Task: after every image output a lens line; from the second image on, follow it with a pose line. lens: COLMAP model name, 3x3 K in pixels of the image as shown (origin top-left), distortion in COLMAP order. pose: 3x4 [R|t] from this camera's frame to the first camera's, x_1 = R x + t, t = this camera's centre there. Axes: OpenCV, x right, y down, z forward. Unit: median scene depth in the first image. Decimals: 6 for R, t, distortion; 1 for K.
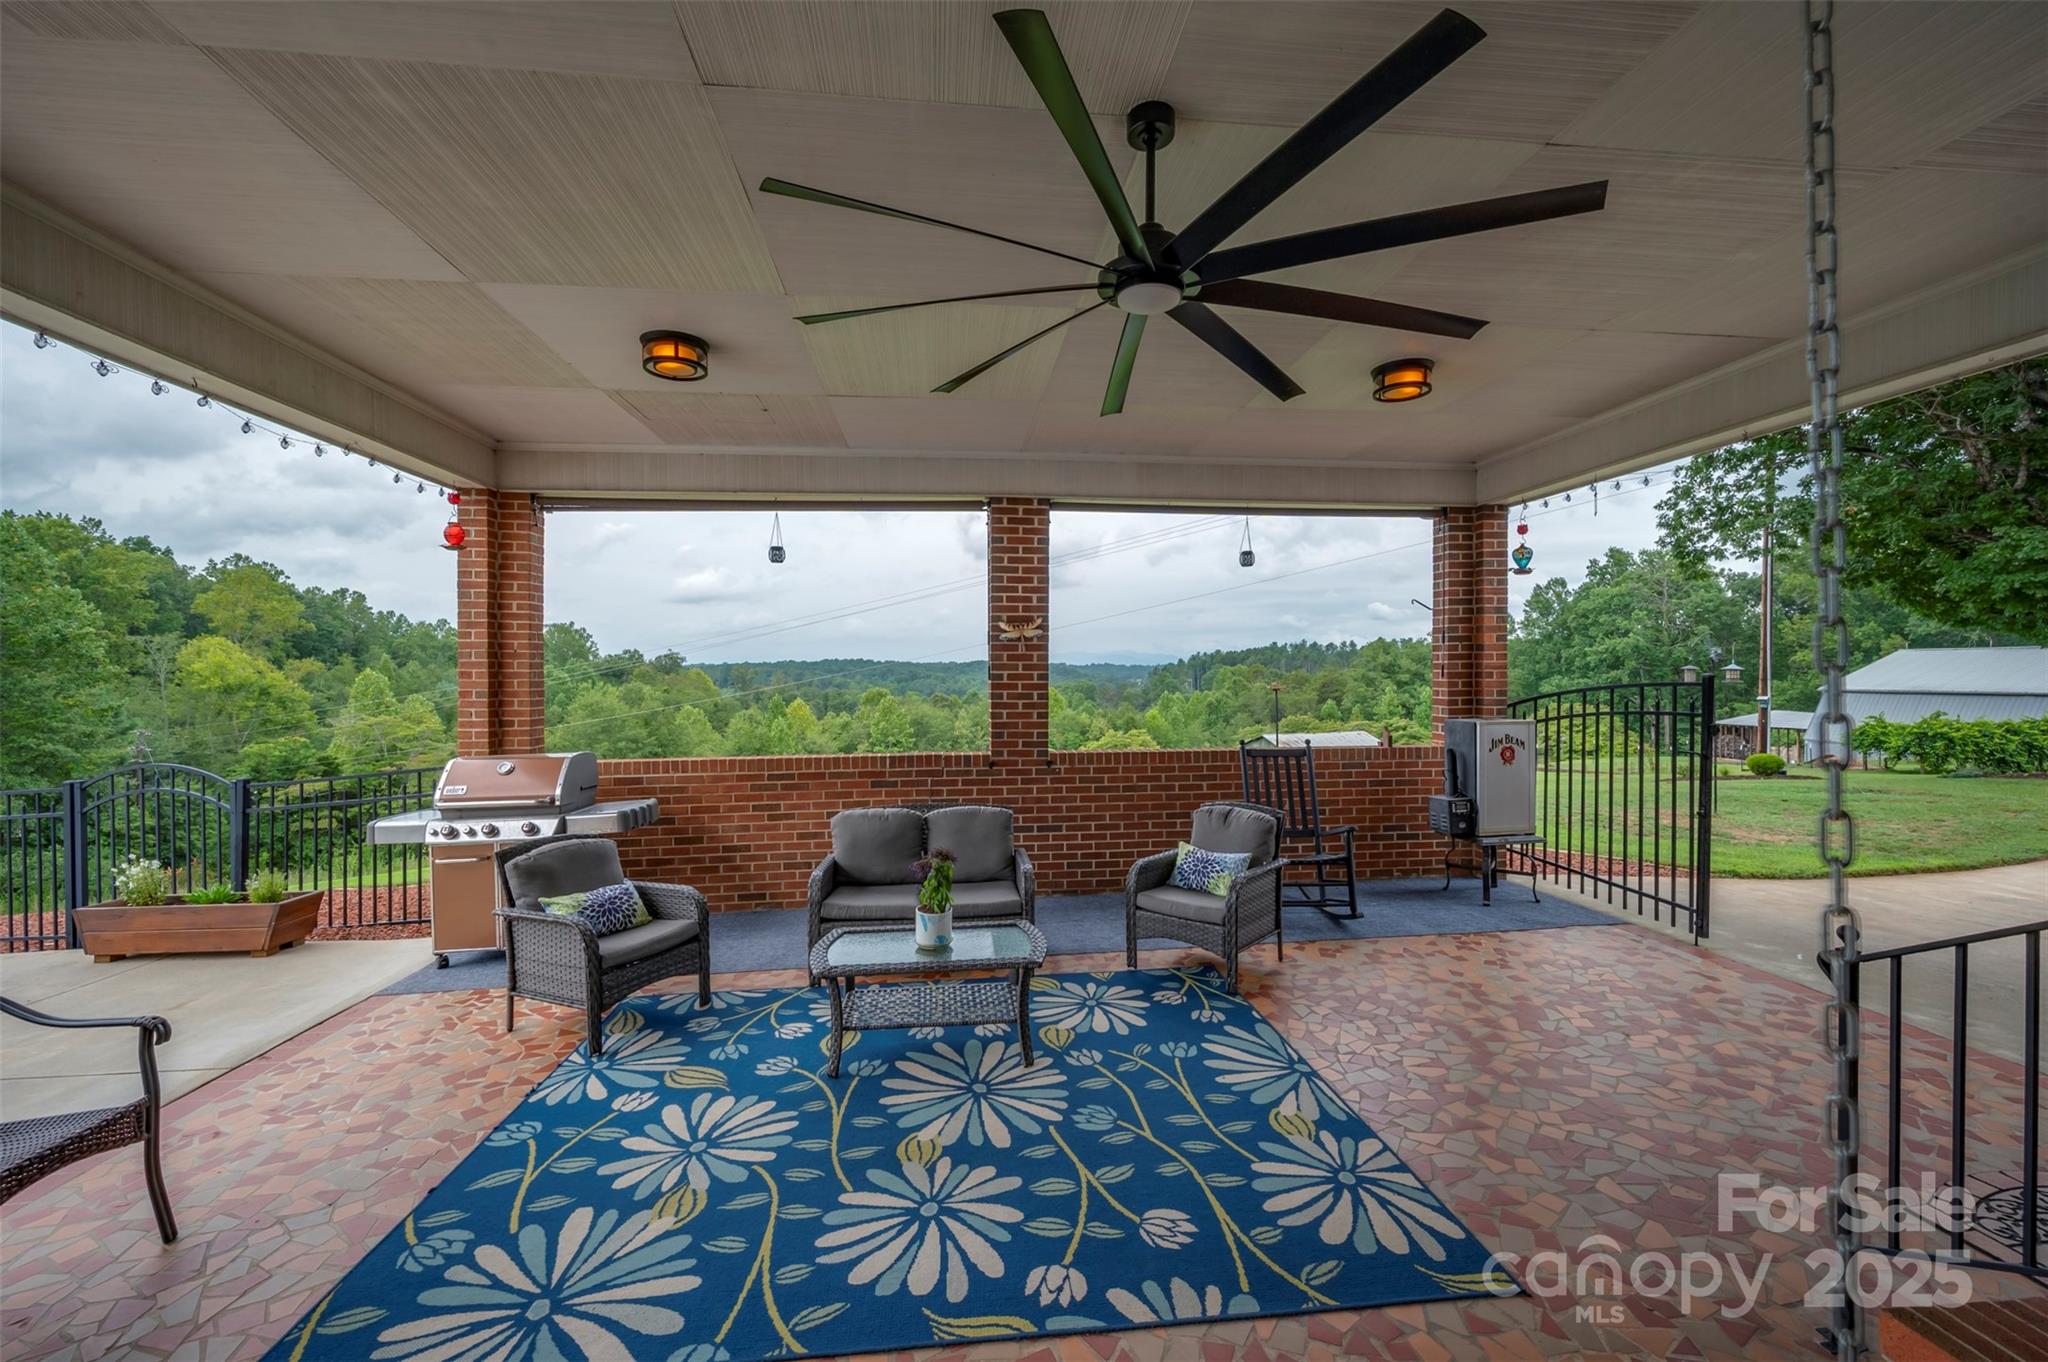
lens RADIAL K [[799.7, 0, 1032.2], [0, 799.7, 684.0], [0, 0, 1]] dist [-0.002070, 0.000094]
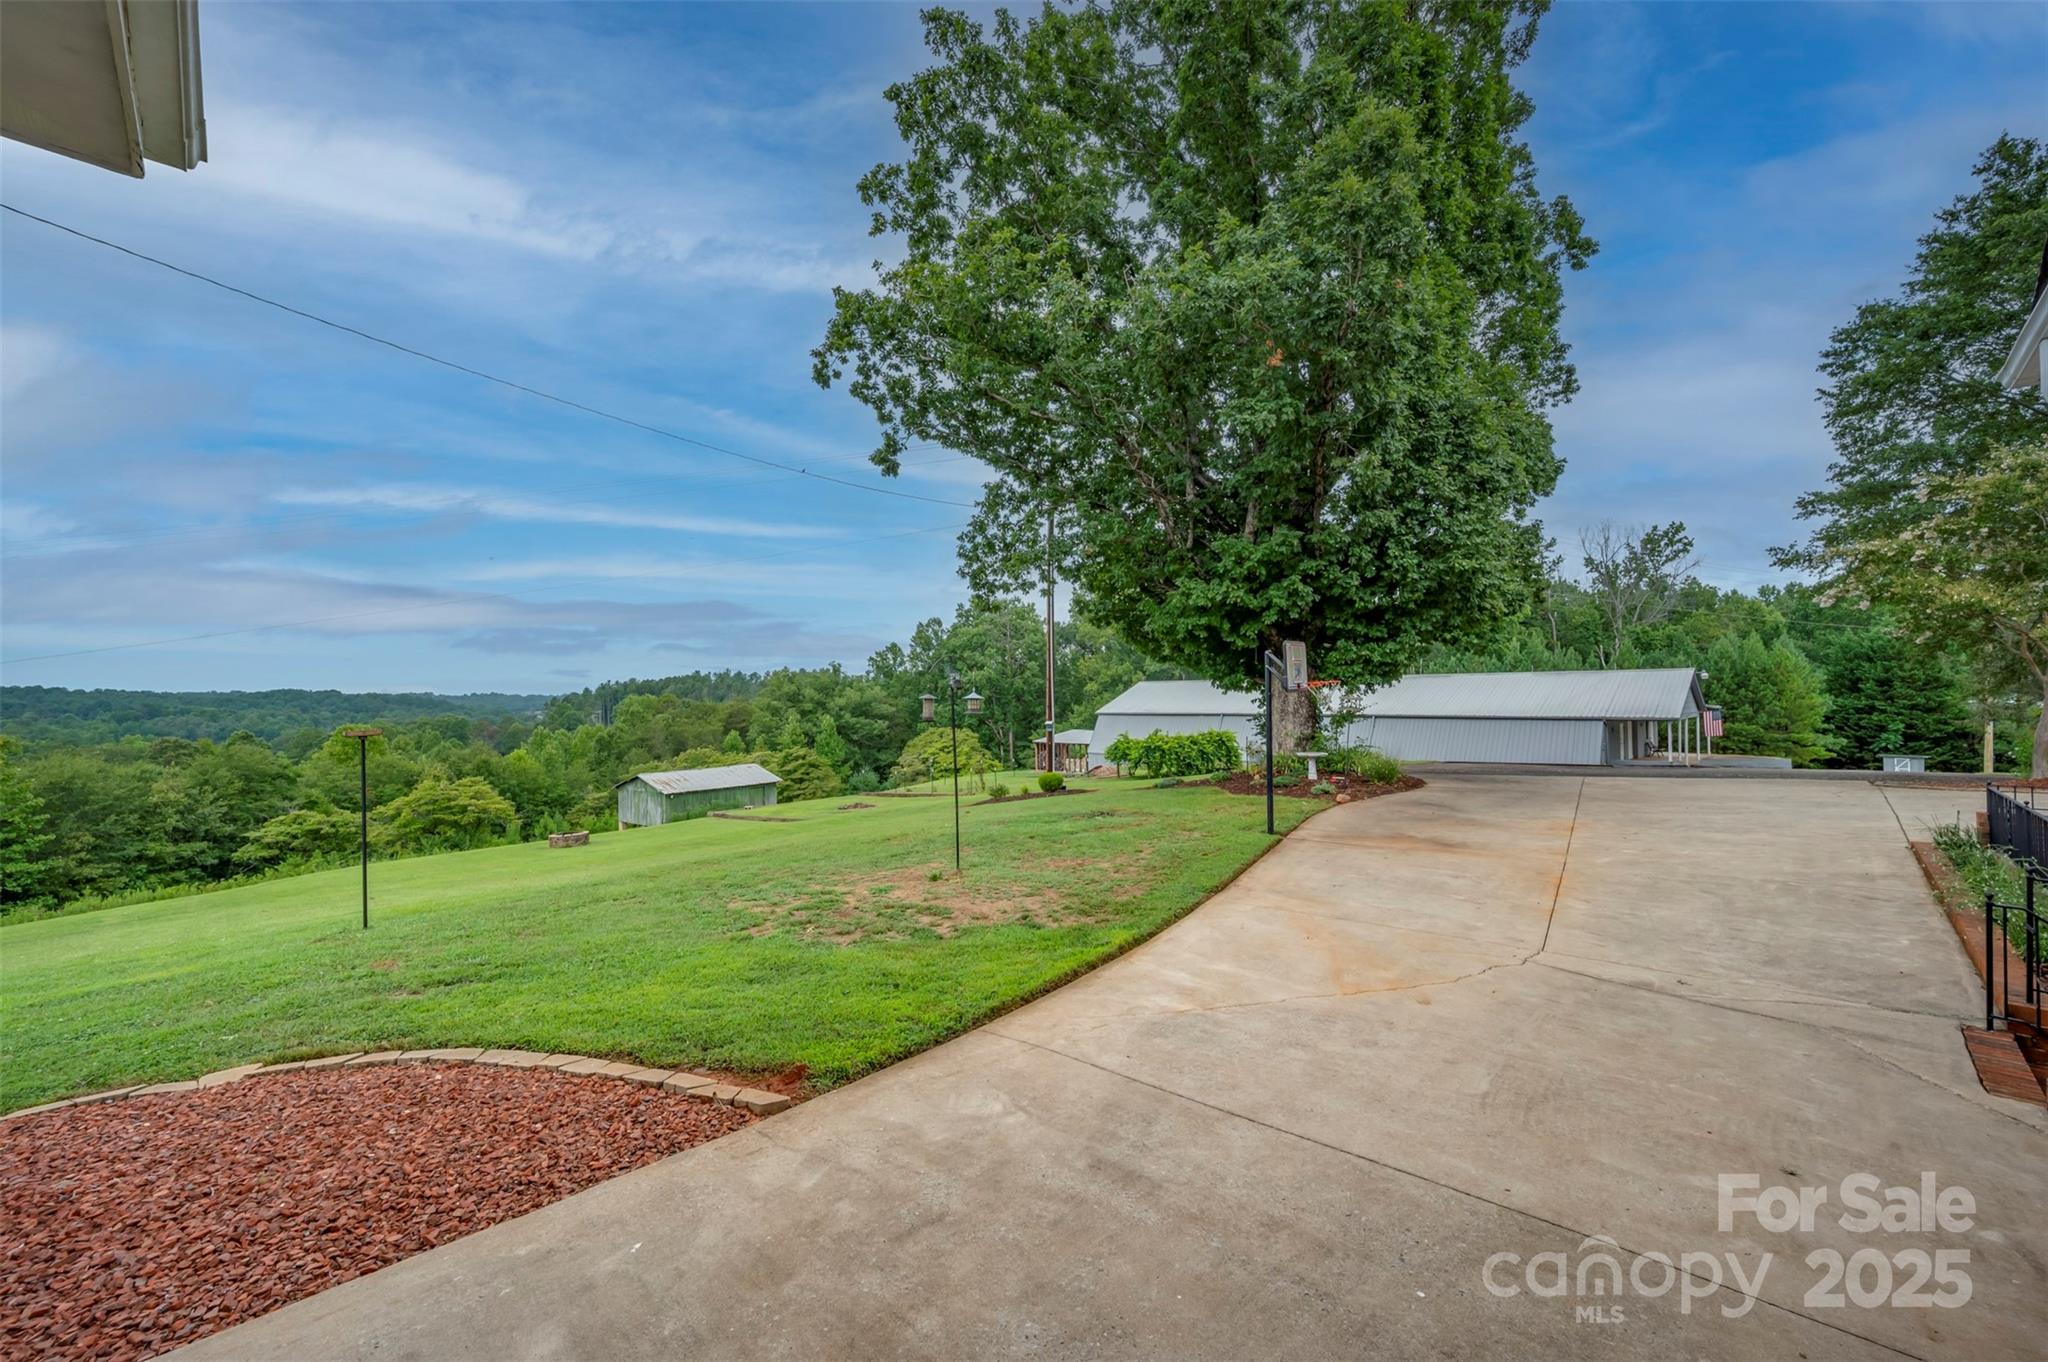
lens RADIAL K [[821.0, 0, 1020.9], [0, 821.0, 683.9], [0, 0, 1]] dist [-0.001847, 0.000033]
pose [[0.778732, 0.005780, 0.627330, 0.245402], [0.017070, 0.999392, -0.030398, -0.004308], [-0.627124, 0.034380, 0.778160, 0.187263]]
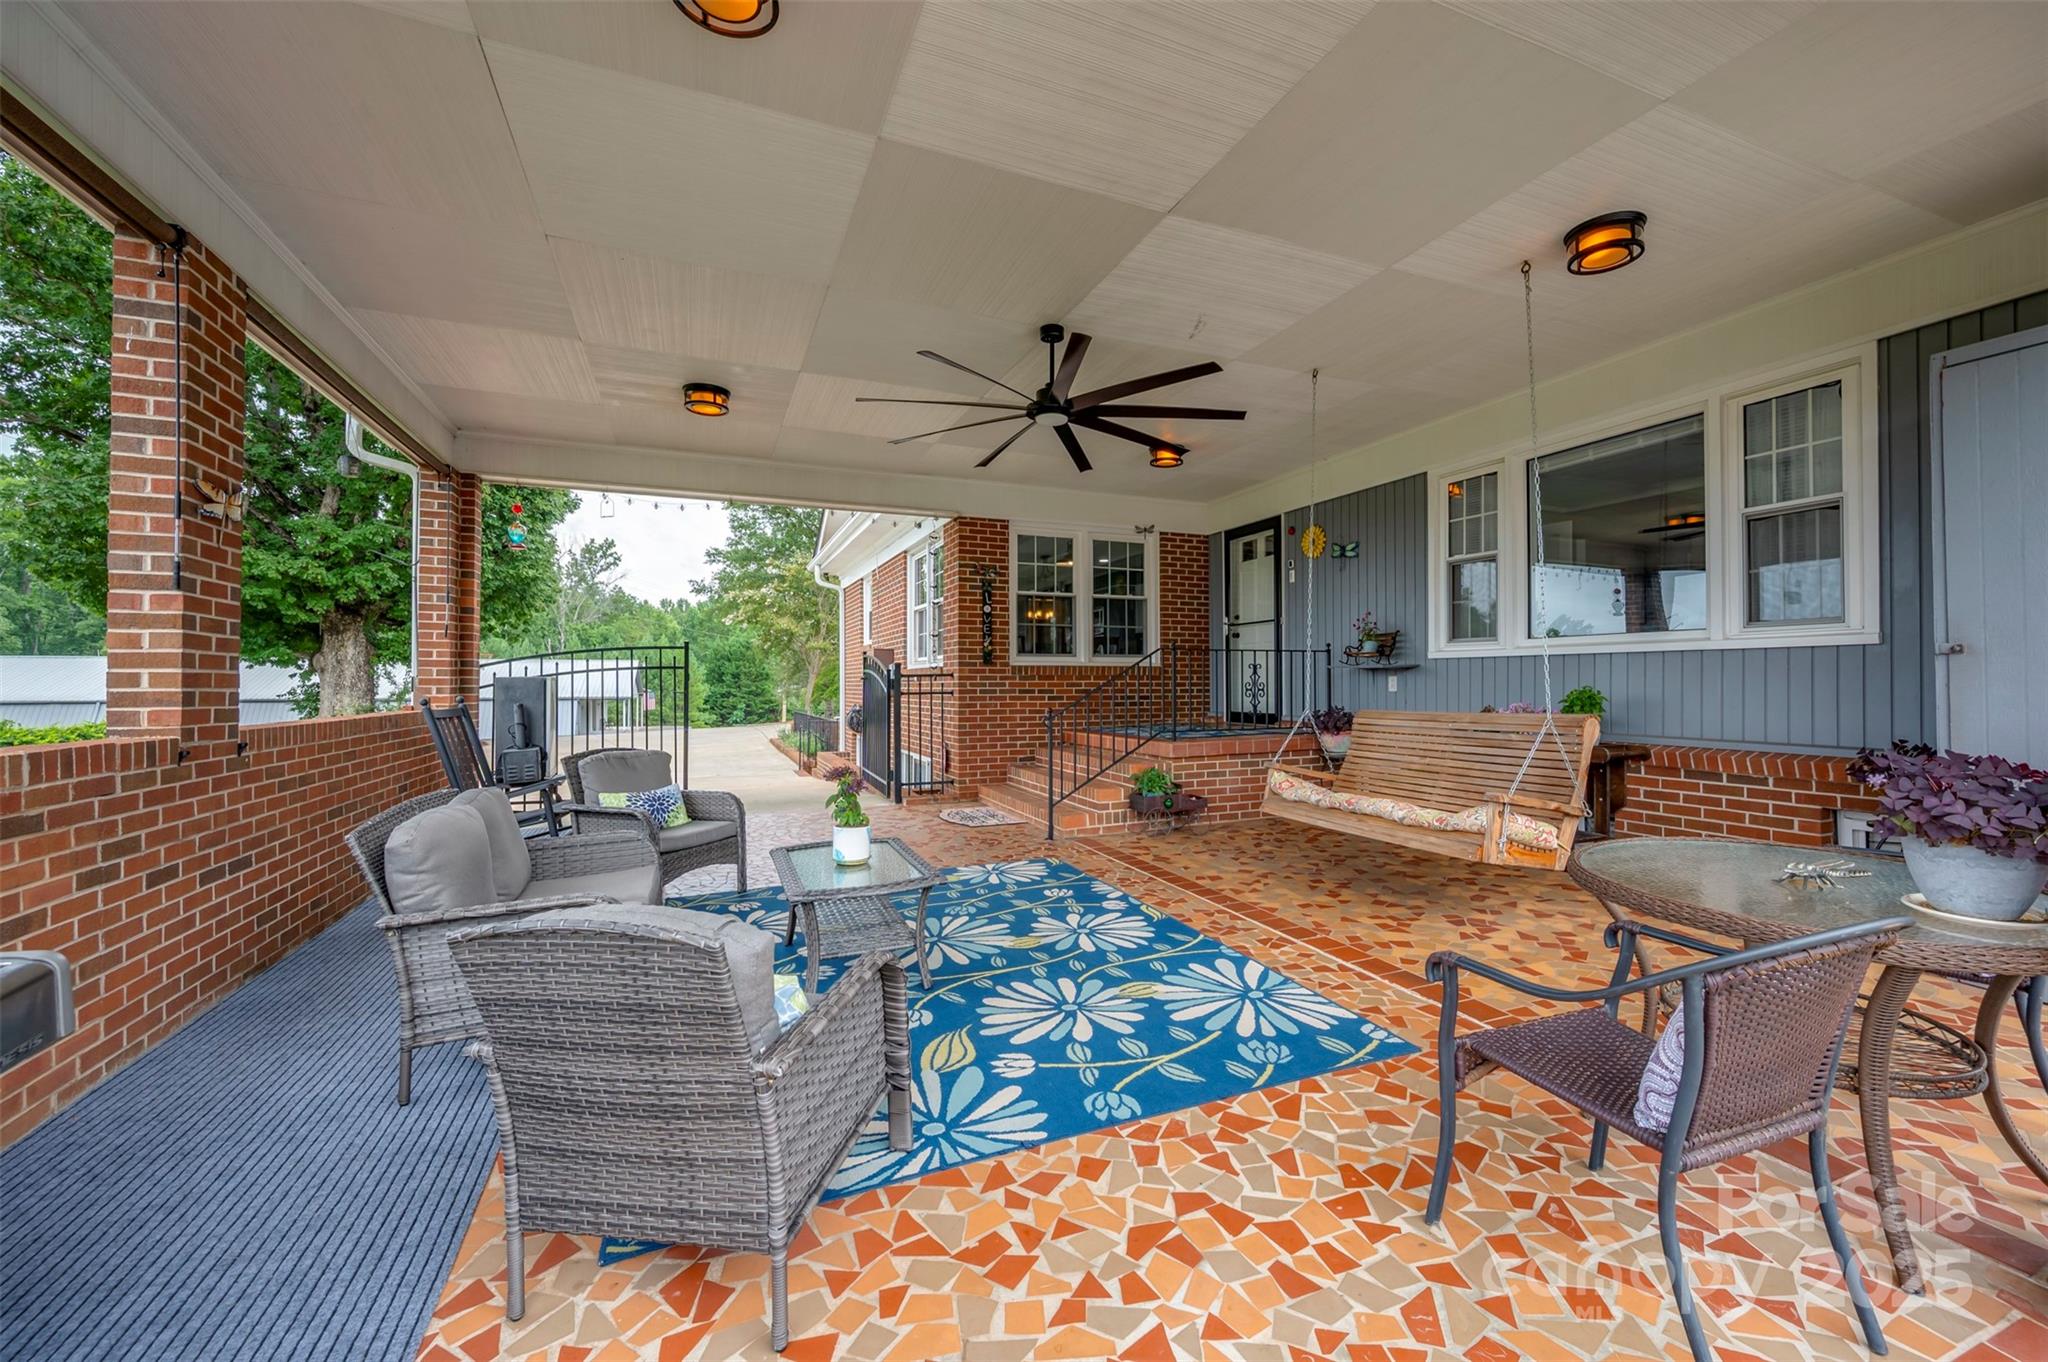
lens RADIAL K [[821.0, 0, 1020.9], [0, 821.0, 683.9], [0, 0, 1]] dist [-0.001847, 0.000033]
pose [[-0.255838, 0.001508, 0.966718, -0.217639], [0.016515, 0.999860, 0.002811, 0.019436], [-0.966578, 0.016685, -0.255827, 0.196782]]
